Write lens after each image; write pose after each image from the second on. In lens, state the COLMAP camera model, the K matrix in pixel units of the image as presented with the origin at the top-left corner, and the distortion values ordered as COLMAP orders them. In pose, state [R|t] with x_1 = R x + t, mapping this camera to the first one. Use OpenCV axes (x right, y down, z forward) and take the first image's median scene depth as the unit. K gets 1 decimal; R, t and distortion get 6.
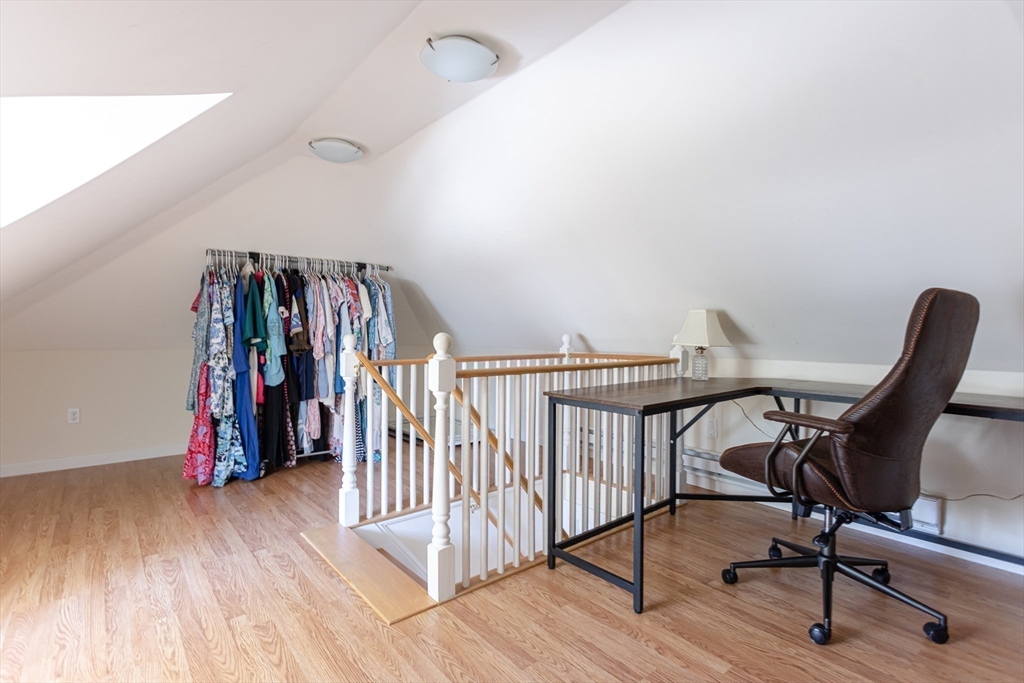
lens RADIAL K [[494.4, 0, 511.9], [0, 494.4, 338.4], [0, 0, 1]] dist [0.000360, 0.001336]
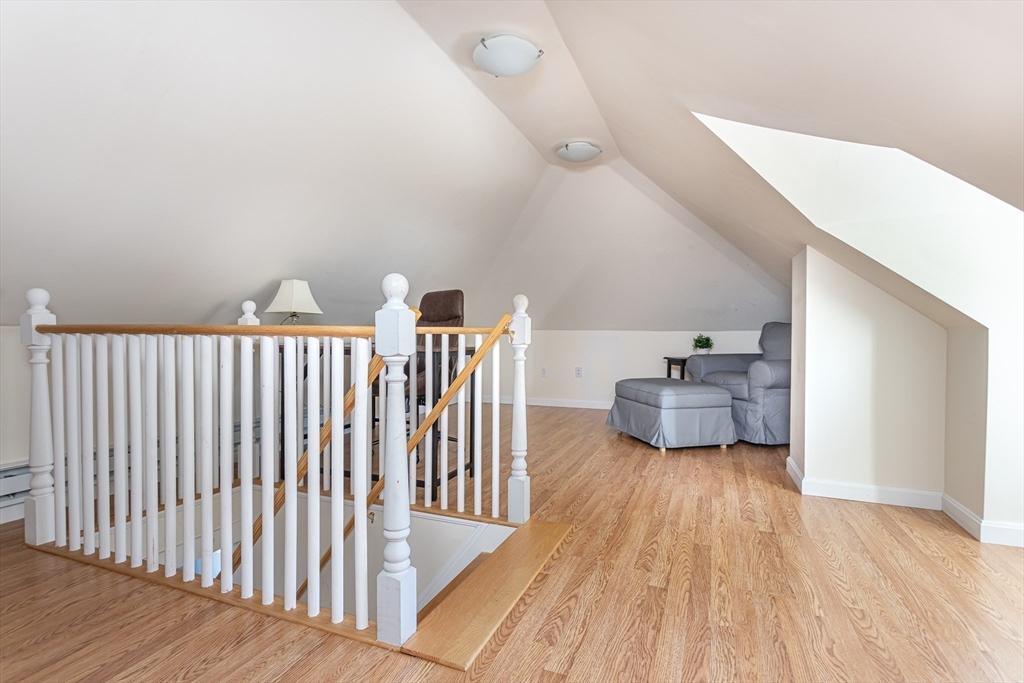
lens RADIAL K [[494.4, 0, 512.4], [0, 494.4, 338.7], [0, 0, 1]] dist [0.000360, 0.001336]
pose [[-0.467520, -0.017025, 0.883819, -1.253546], [0.011163, 0.999621, 0.025161, 0.065584], [-0.883912, 0.021629, -0.467152, 1.675686]]
